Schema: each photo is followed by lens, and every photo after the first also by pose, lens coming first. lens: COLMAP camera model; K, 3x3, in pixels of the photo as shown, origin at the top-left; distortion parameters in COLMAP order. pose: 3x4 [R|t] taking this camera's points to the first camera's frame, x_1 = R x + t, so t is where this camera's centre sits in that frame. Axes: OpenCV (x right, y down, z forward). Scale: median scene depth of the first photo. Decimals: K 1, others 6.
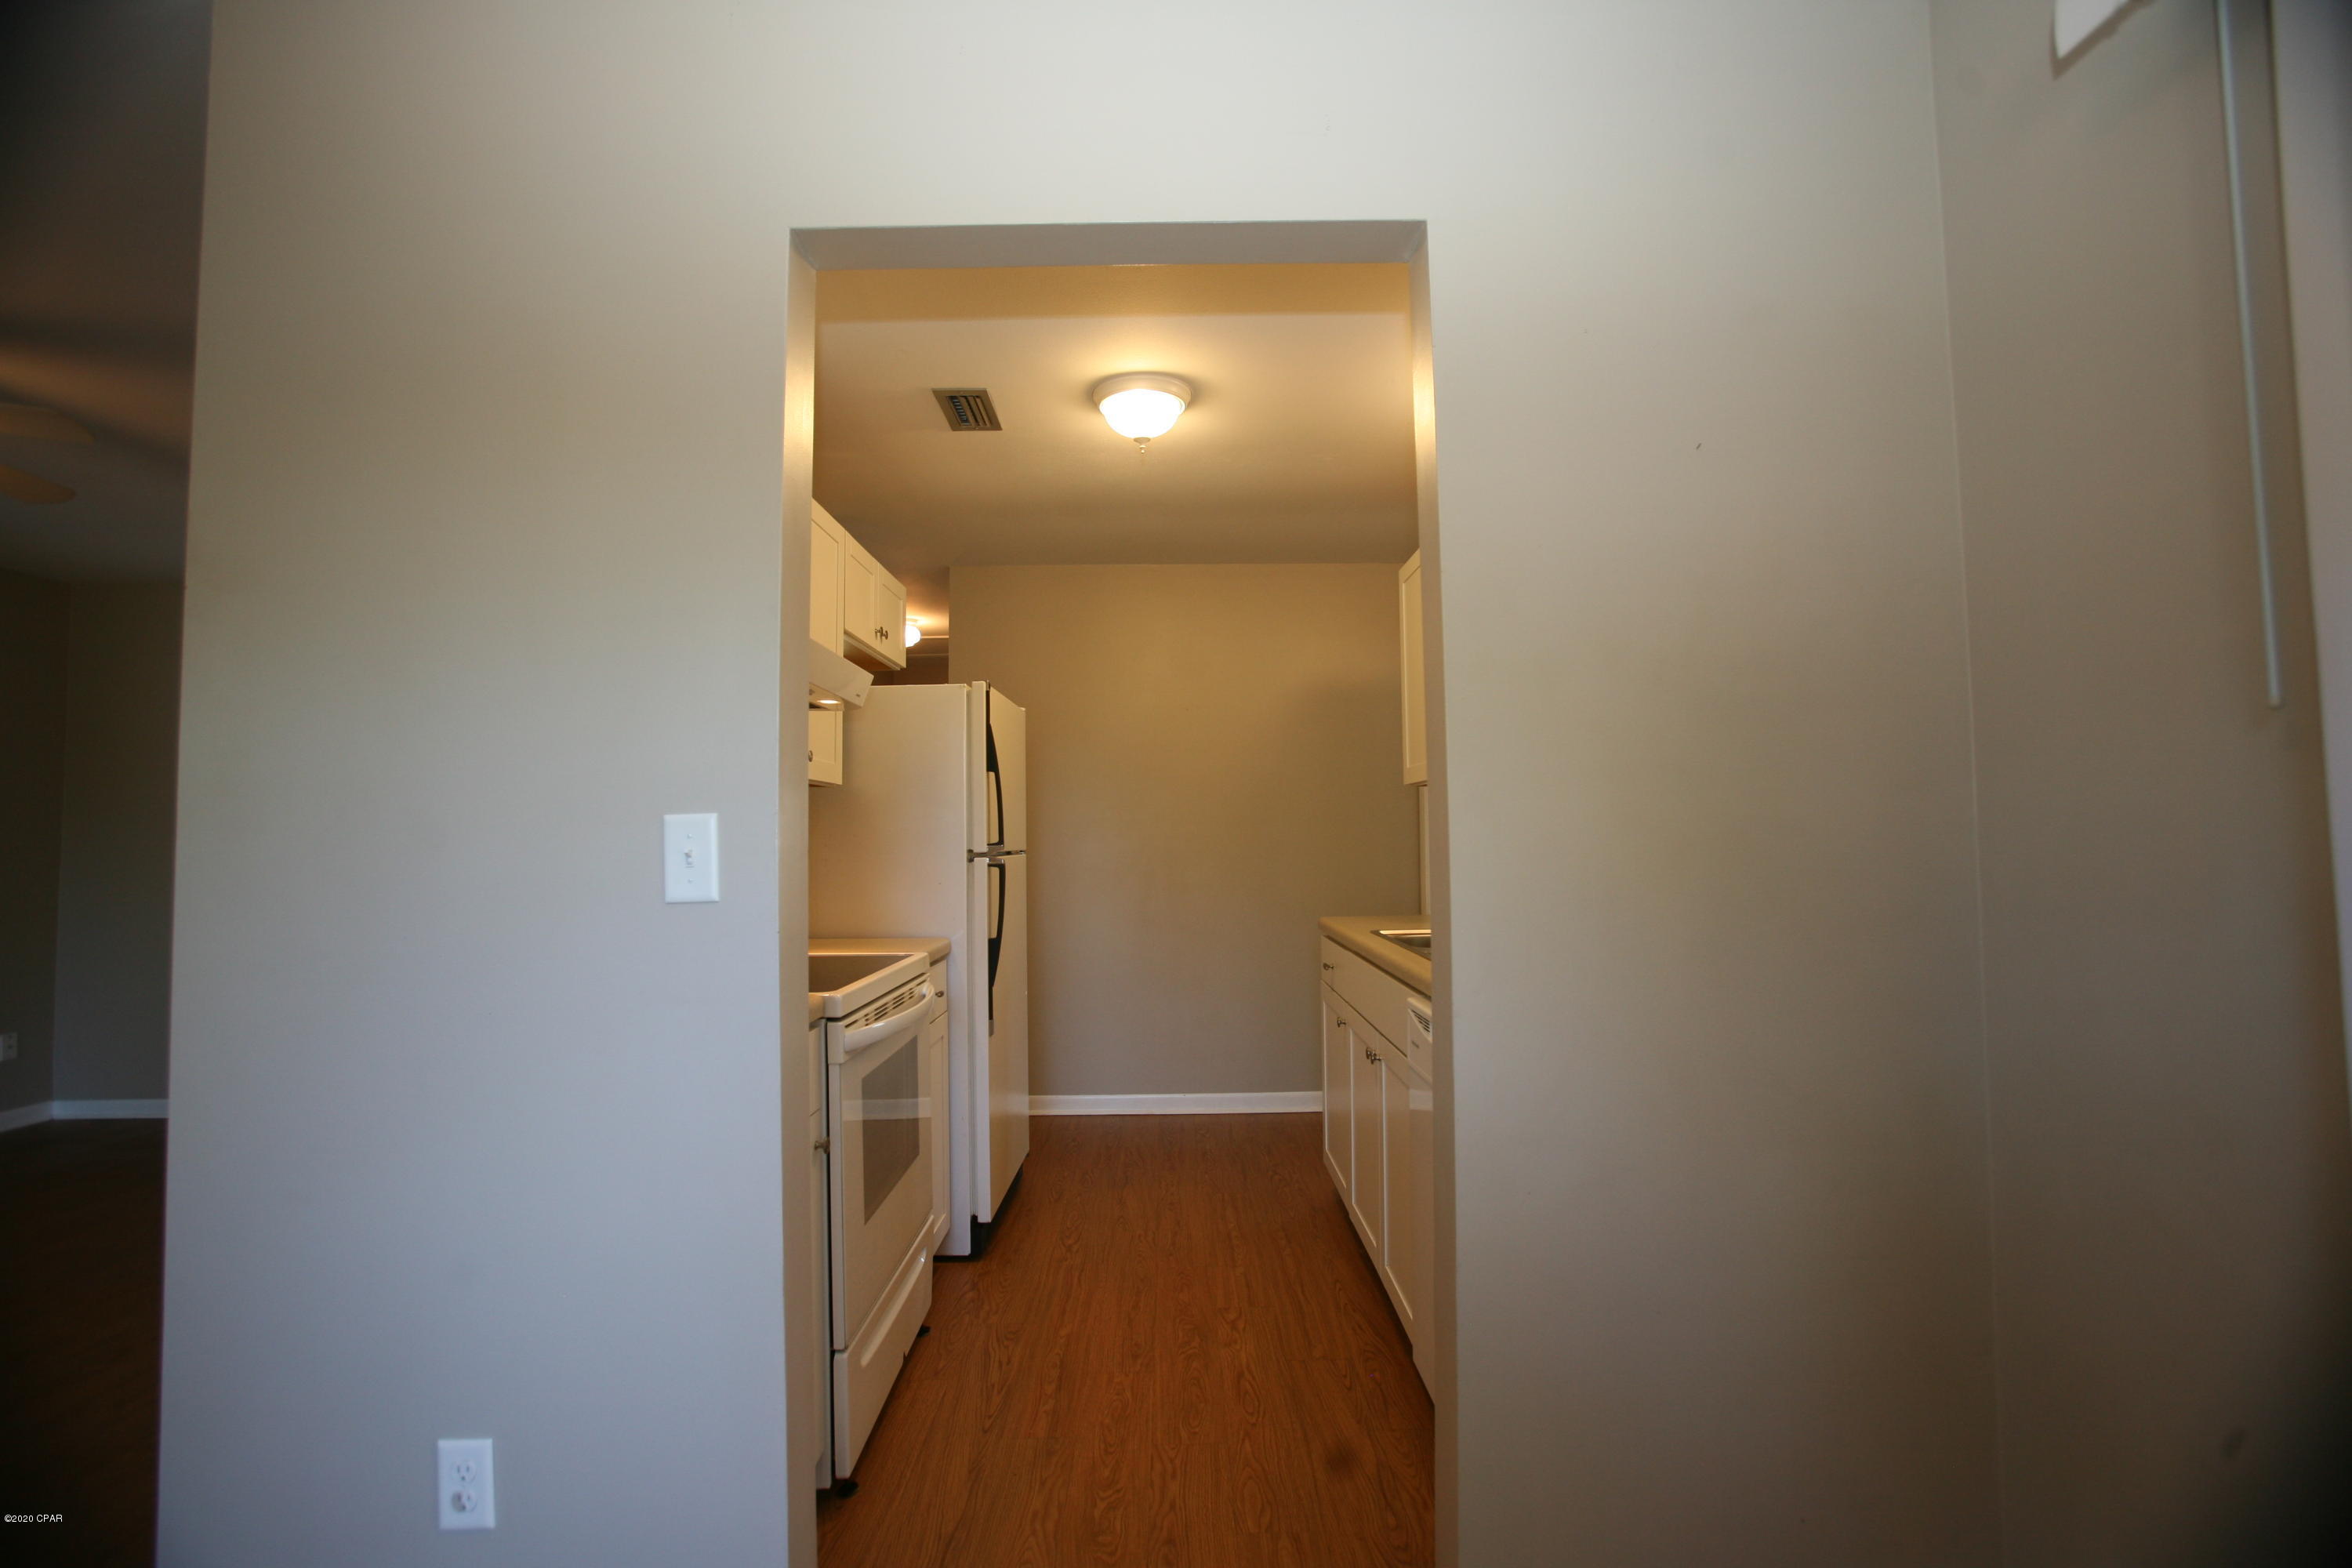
lens RADIAL K [[1084.5, 0, 1179.3], [0, 1084.5, 783.6], [0, 0, 1]] dist [-0.074055, 0.034020]
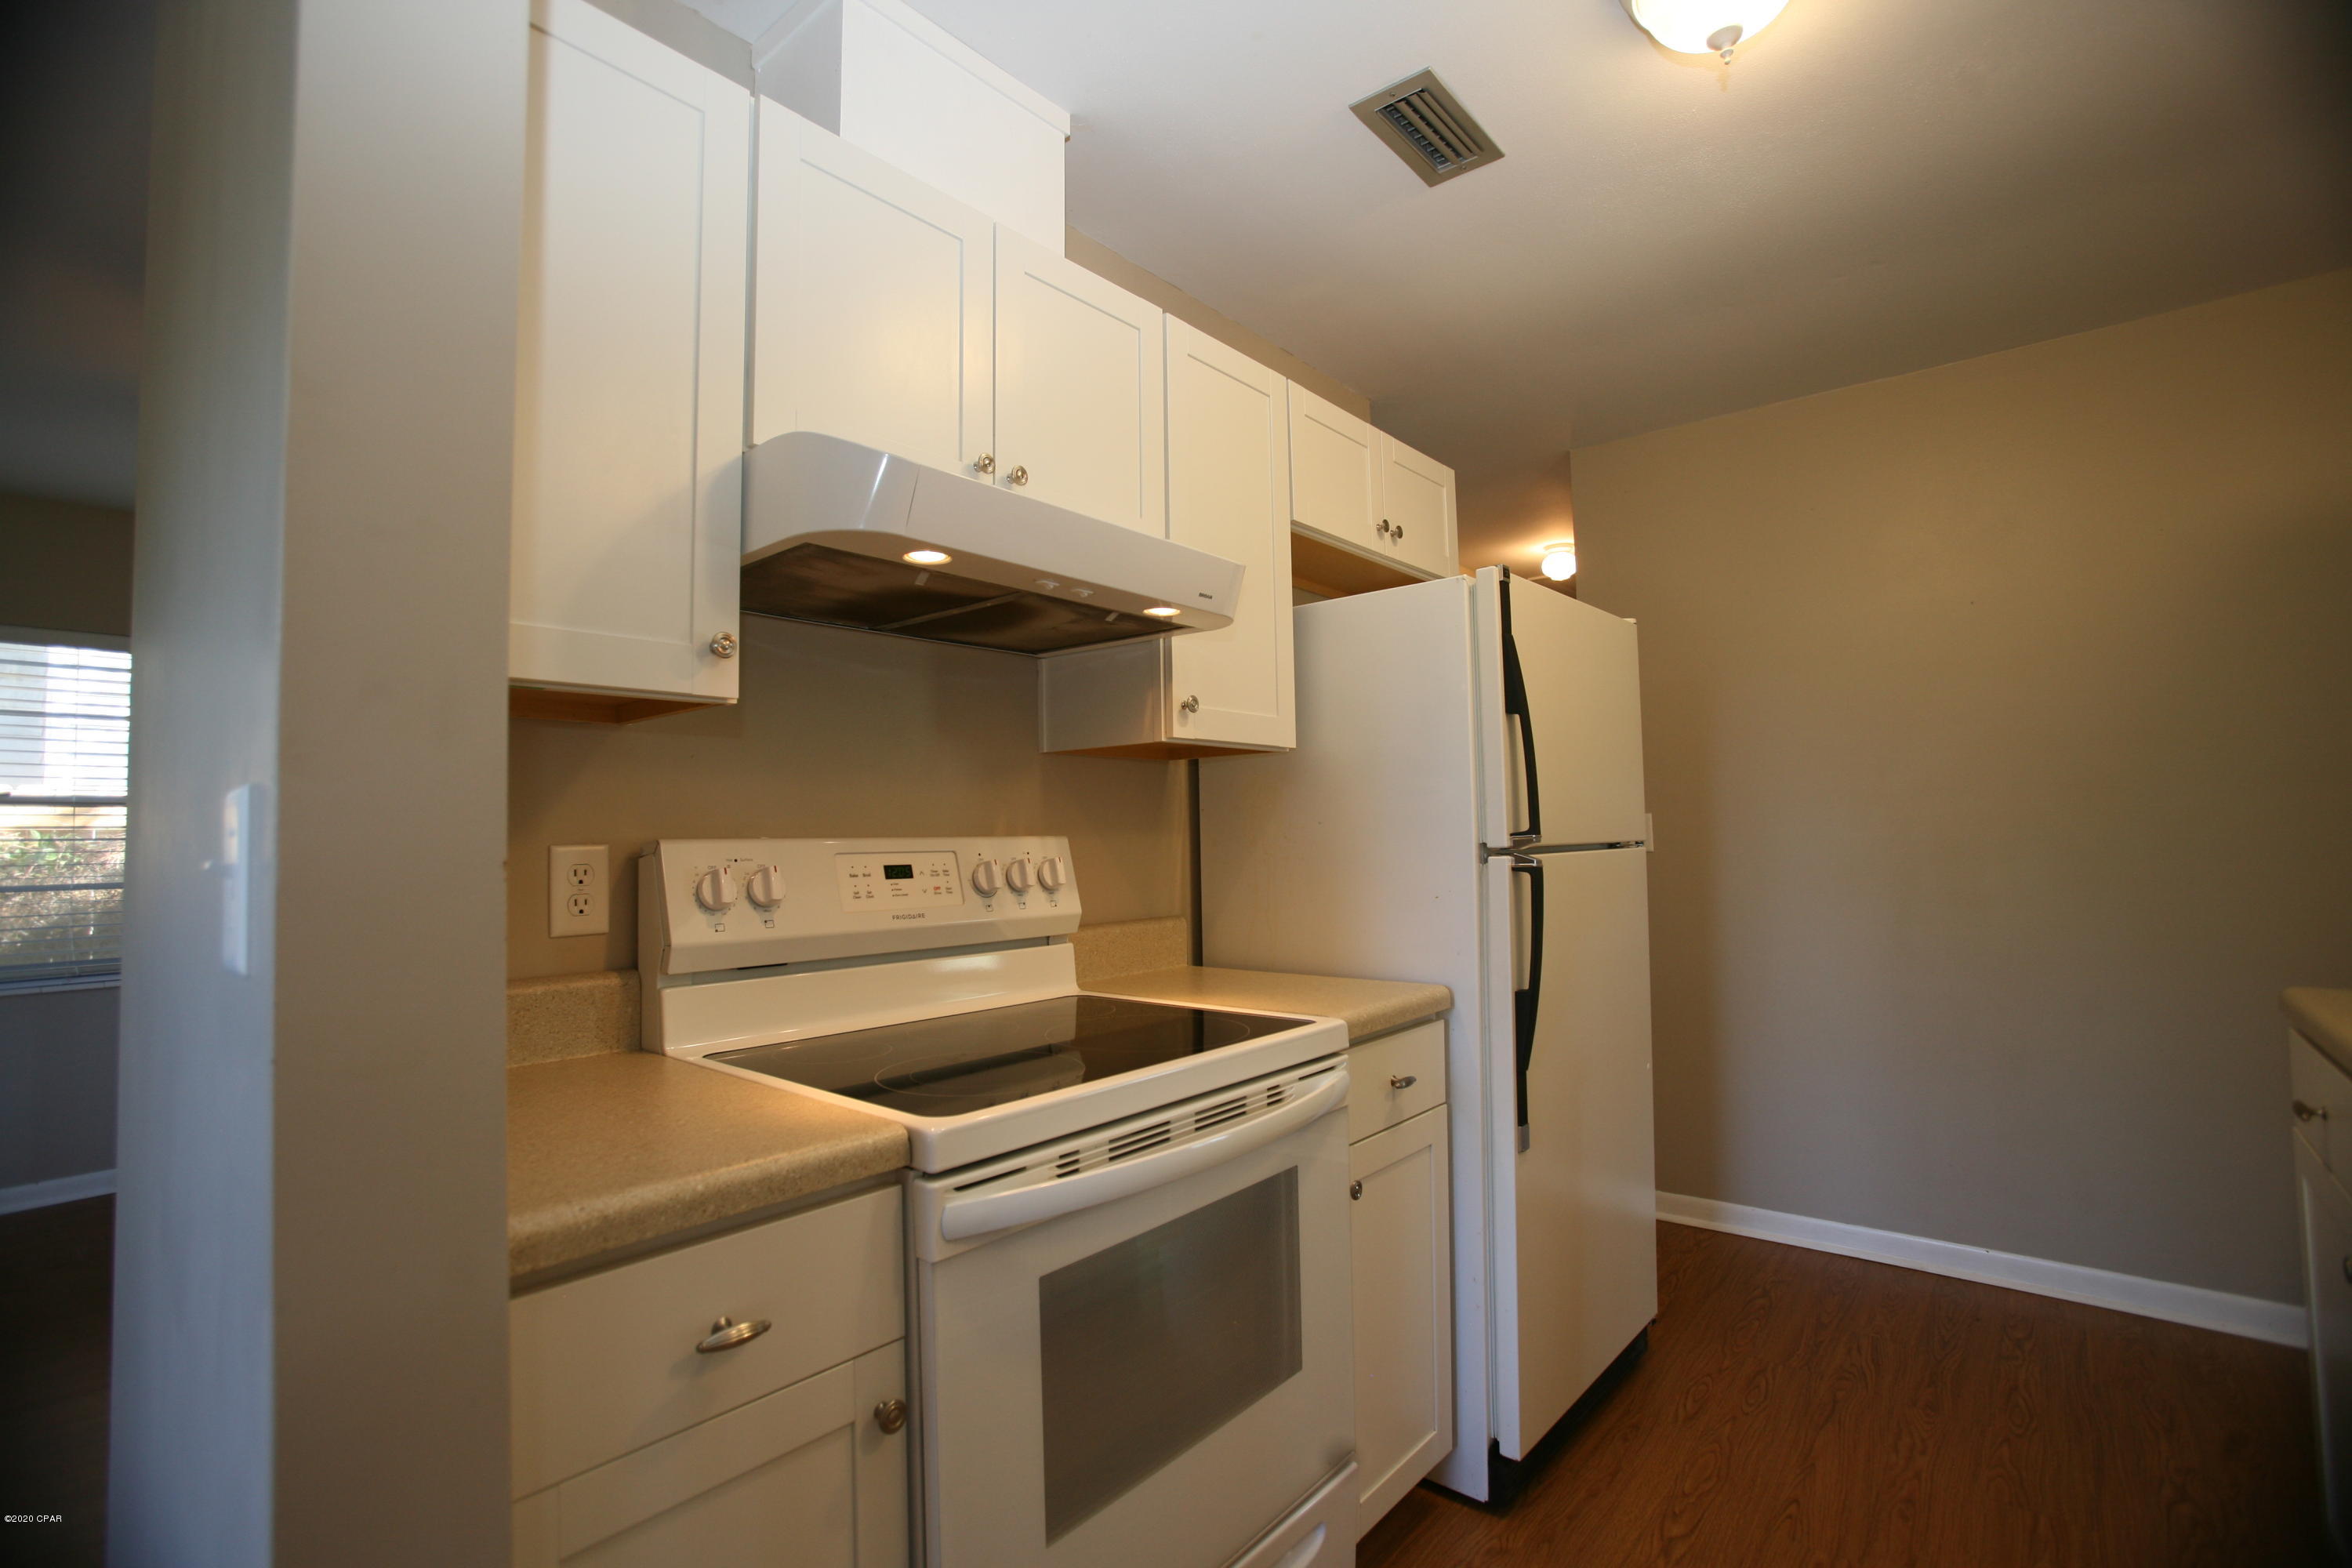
lens RADIAL K [[1084.5, 0, 1179.3], [0, 1084.5, 783.6], [0, 0, 1]] dist [-0.074055, 0.034020]
pose [[0.759601, -0.034550, -0.649471, 0.074791], [0.042921, 0.999074, -0.002948, 0.022010], [0.648972, -0.025637, 0.760381, 0.428661]]
